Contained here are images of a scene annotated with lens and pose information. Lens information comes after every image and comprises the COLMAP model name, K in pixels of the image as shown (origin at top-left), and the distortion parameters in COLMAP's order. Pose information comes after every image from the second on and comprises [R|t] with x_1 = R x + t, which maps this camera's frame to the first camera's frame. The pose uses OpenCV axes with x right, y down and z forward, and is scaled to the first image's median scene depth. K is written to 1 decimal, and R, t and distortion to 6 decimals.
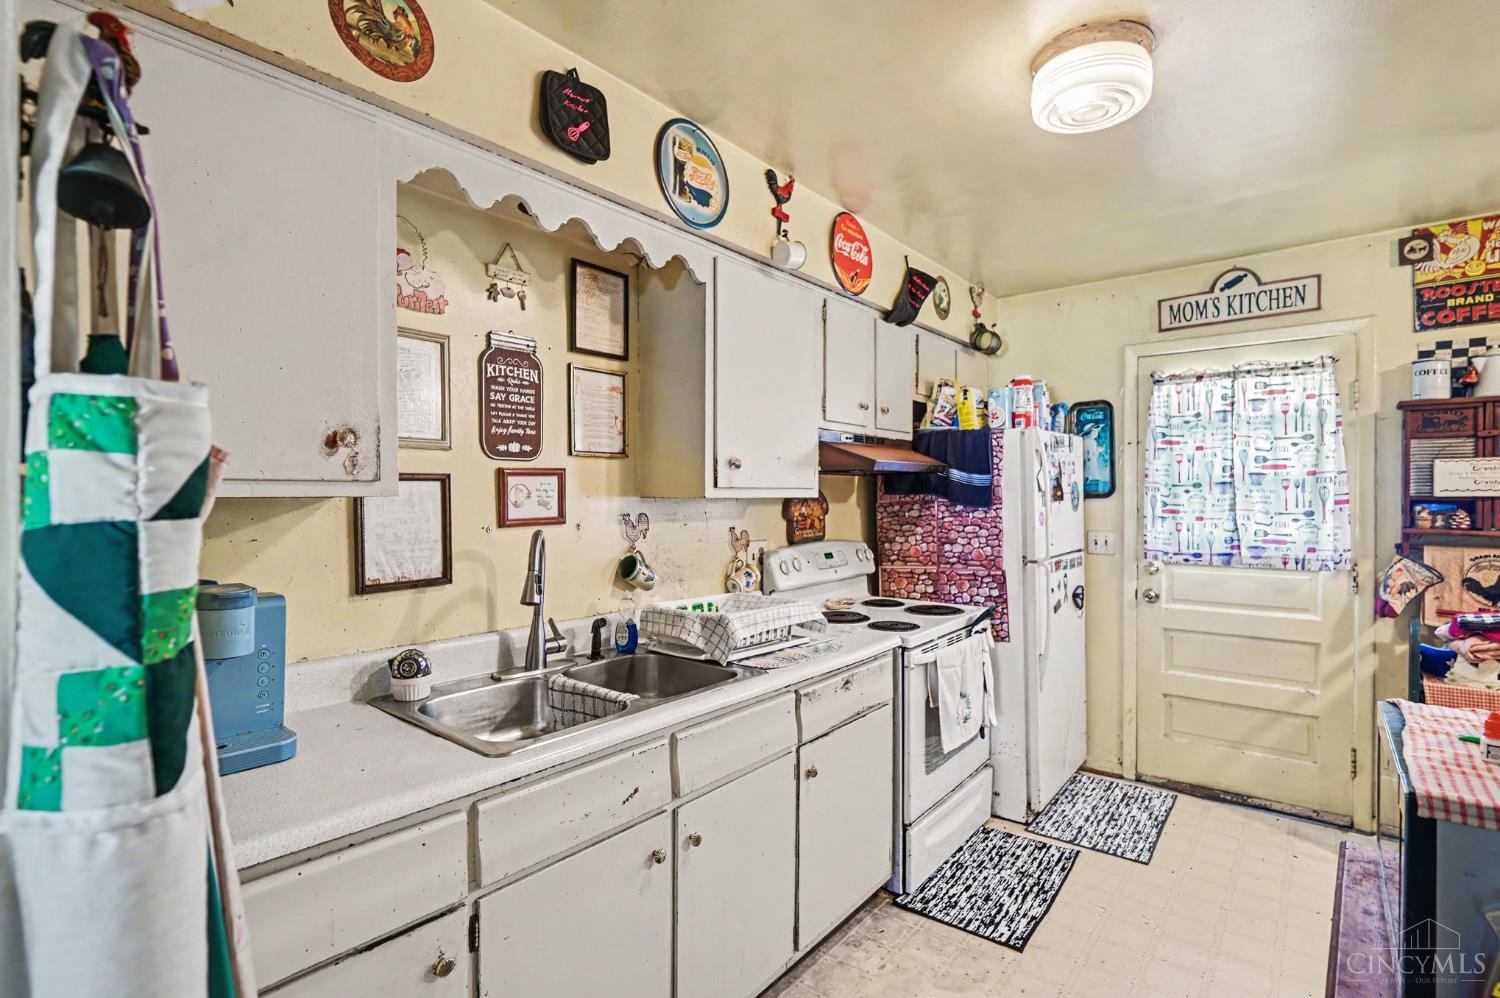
lens RADIAL K [[704.9, 0, 750.0], [0, 704.9, 499.0], [0, 0, 1]] dist [-0.001428, -0.001207]
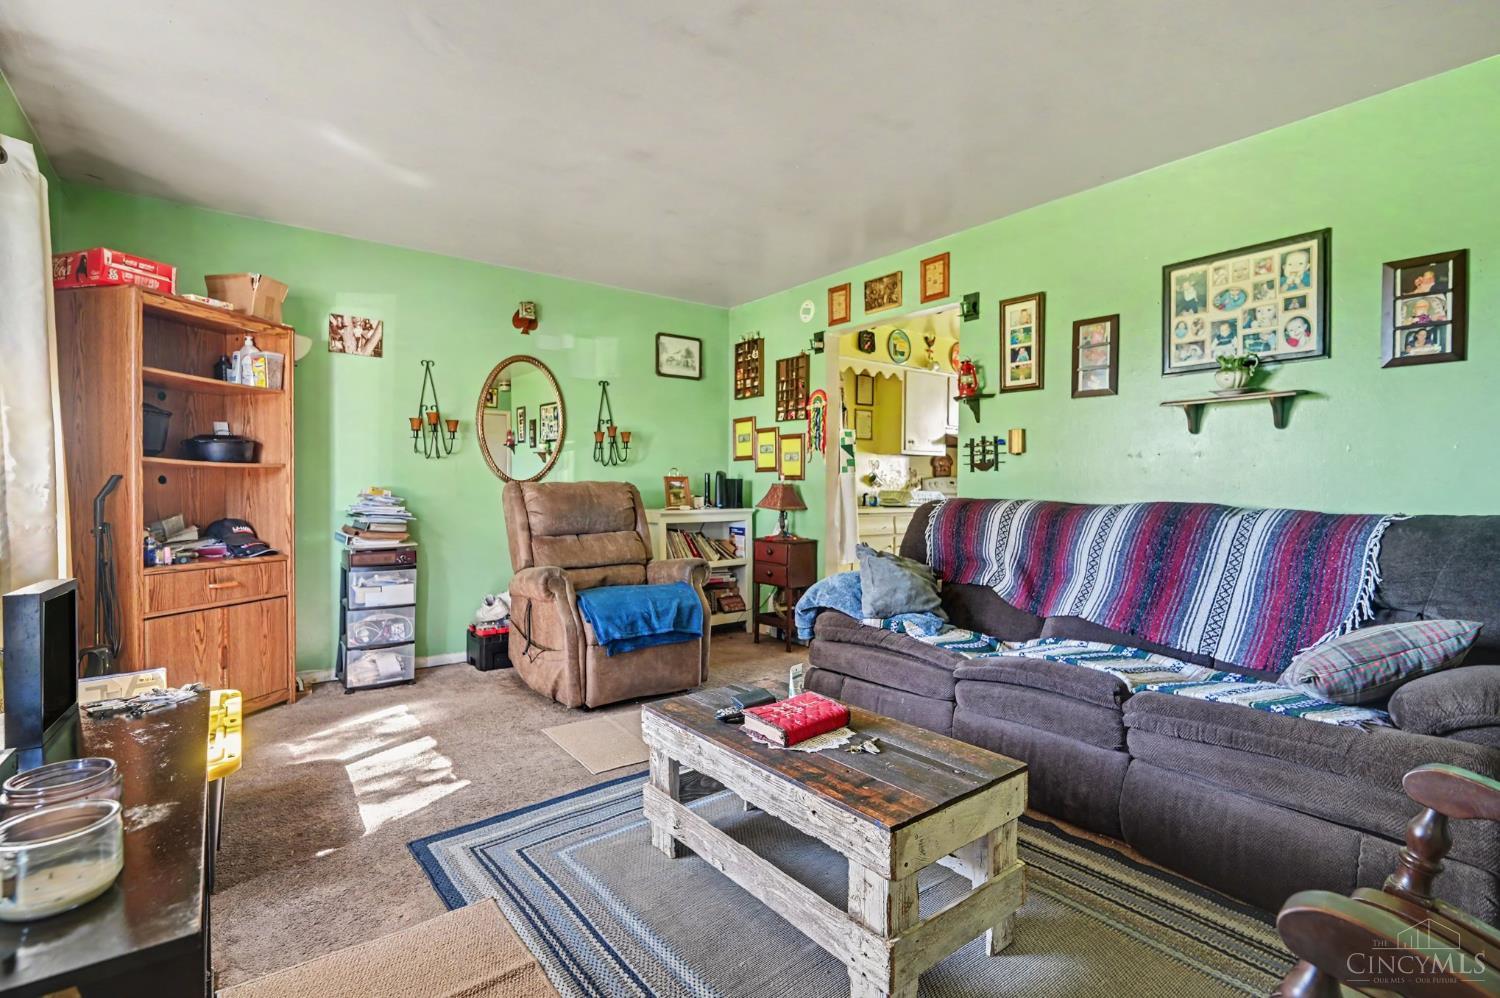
lens RADIAL K [[704.9, 0, 750.0], [0, 704.9, 499.0], [0, 0, 1]] dist [-0.001428, -0.001207]
pose [[0.973565, 0.010536, -0.228167, -0.006117], [-0.007425, 0.999867, 0.014491, 0.143730], [0.228289, -0.012414, 0.973514, -1.928697]]
